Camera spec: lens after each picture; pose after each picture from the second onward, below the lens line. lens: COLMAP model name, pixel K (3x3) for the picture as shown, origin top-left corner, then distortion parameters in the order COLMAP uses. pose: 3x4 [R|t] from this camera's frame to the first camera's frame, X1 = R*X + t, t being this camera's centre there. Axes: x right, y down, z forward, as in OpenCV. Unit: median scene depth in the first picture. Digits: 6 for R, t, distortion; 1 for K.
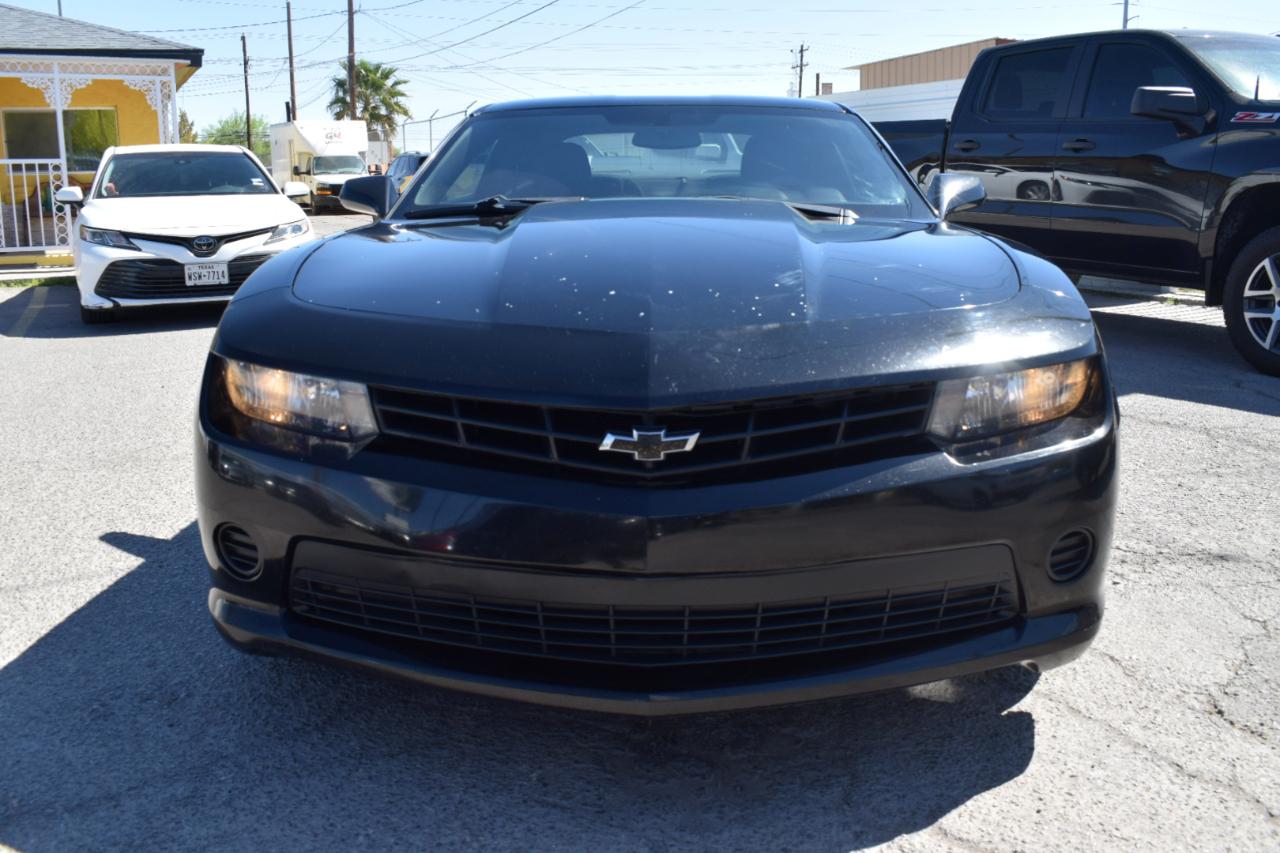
lens RADIAL K [[1159.6, 0, 640.0], [0, 1159.6, 426.5], [0, 0, 1]] dist [-0.054326, -0.006740]
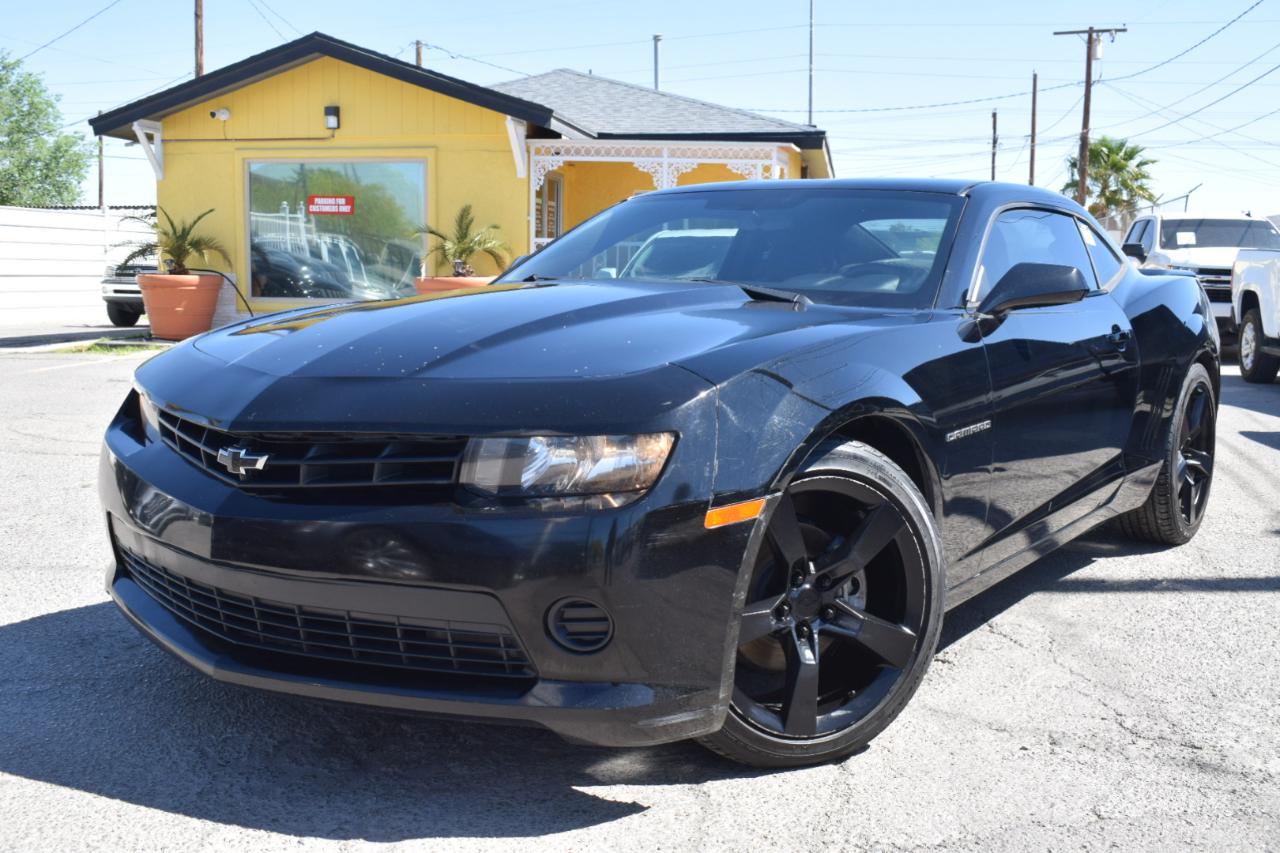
lens RADIAL K [[1372.6, 0, 640.0], [0, 1372.6, 426.5], [0, 0, 1]] dist [-0.063519, -0.011436]
pose [[0.826512, 0.084926, -0.556477, 0.168005], [-0.139905, 0.988527, -0.056933, 0.000289], [0.545257, 0.124910, 0.828910, 0.000320]]
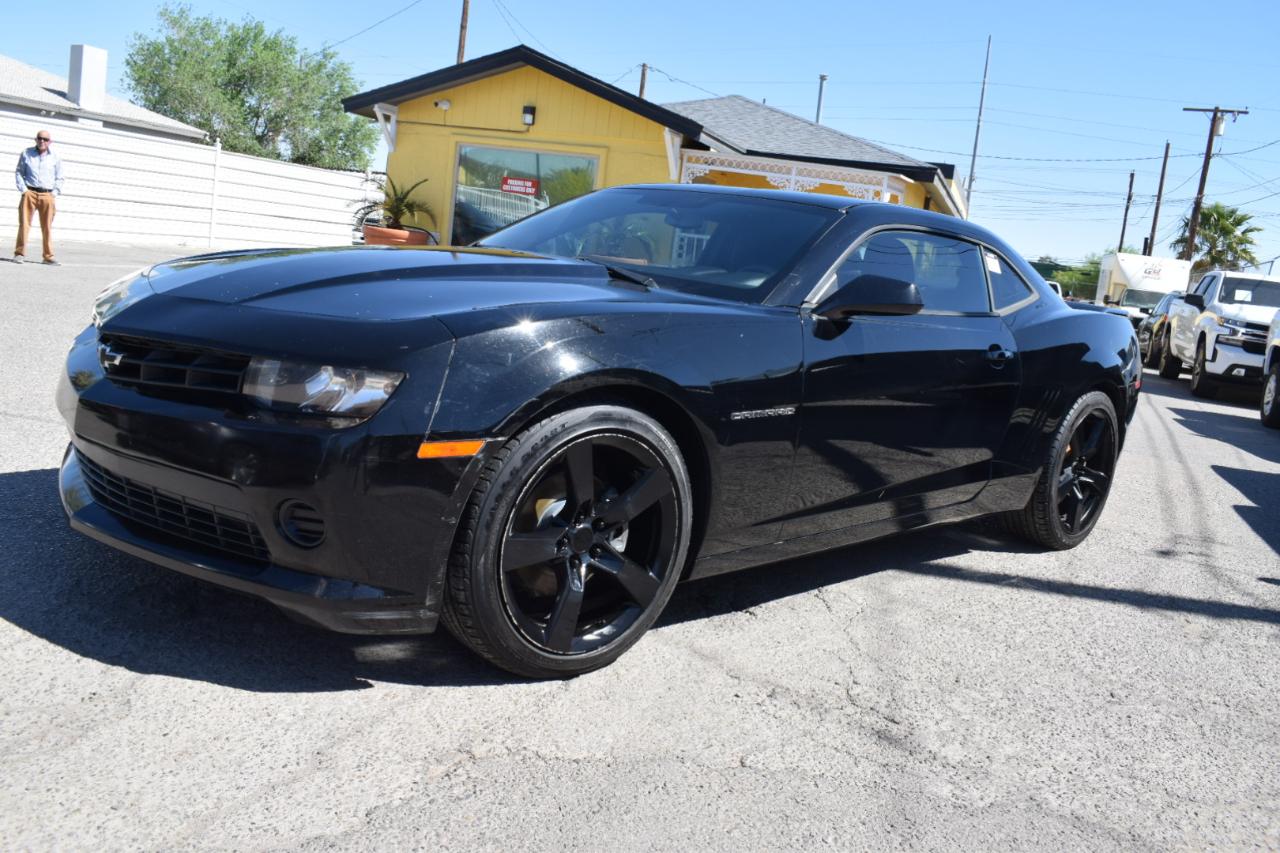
lens RADIAL K [[1117.1, 0, 640.9], [0, 1117.1, 439.1], [0, 0, 1]] dist [-0.079970, -0.004665]
pose [[0.714492, 0.213535, -0.666261, 0.218033], [-0.272246, 0.962088, 0.016393, -0.014203], [0.644503, 0.169674, 0.745538, 0.055764]]
